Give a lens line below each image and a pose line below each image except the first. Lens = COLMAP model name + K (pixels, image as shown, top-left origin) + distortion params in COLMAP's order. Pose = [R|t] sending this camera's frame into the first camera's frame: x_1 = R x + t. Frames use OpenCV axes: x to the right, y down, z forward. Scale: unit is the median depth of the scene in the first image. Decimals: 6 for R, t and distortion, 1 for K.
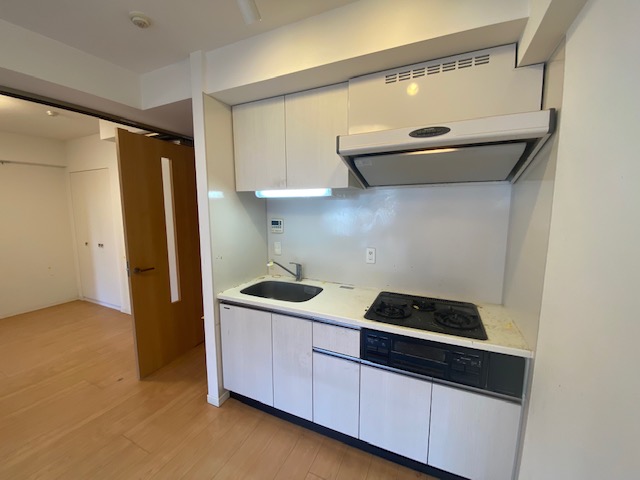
lens RADIAL K [[258.5, 0, 322.0], [0, 258.5, 238.4], [0, 0, 1]] dist [0.033077, -0.026794]
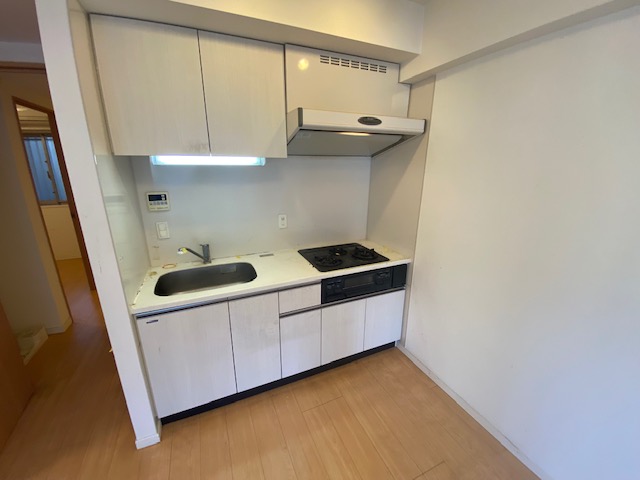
lens RADIAL K [[258.5, 0, 322.0], [0, 258.5, 238.4], [0, 0, 1]] dist [0.033077, -0.026794]
pose [[0.660489, -0.199683, 0.723796, -0.579785], [0.084466, 0.977629, 0.192632, -0.066703], [-0.746069, -0.066095, 0.662580, 0.181275]]
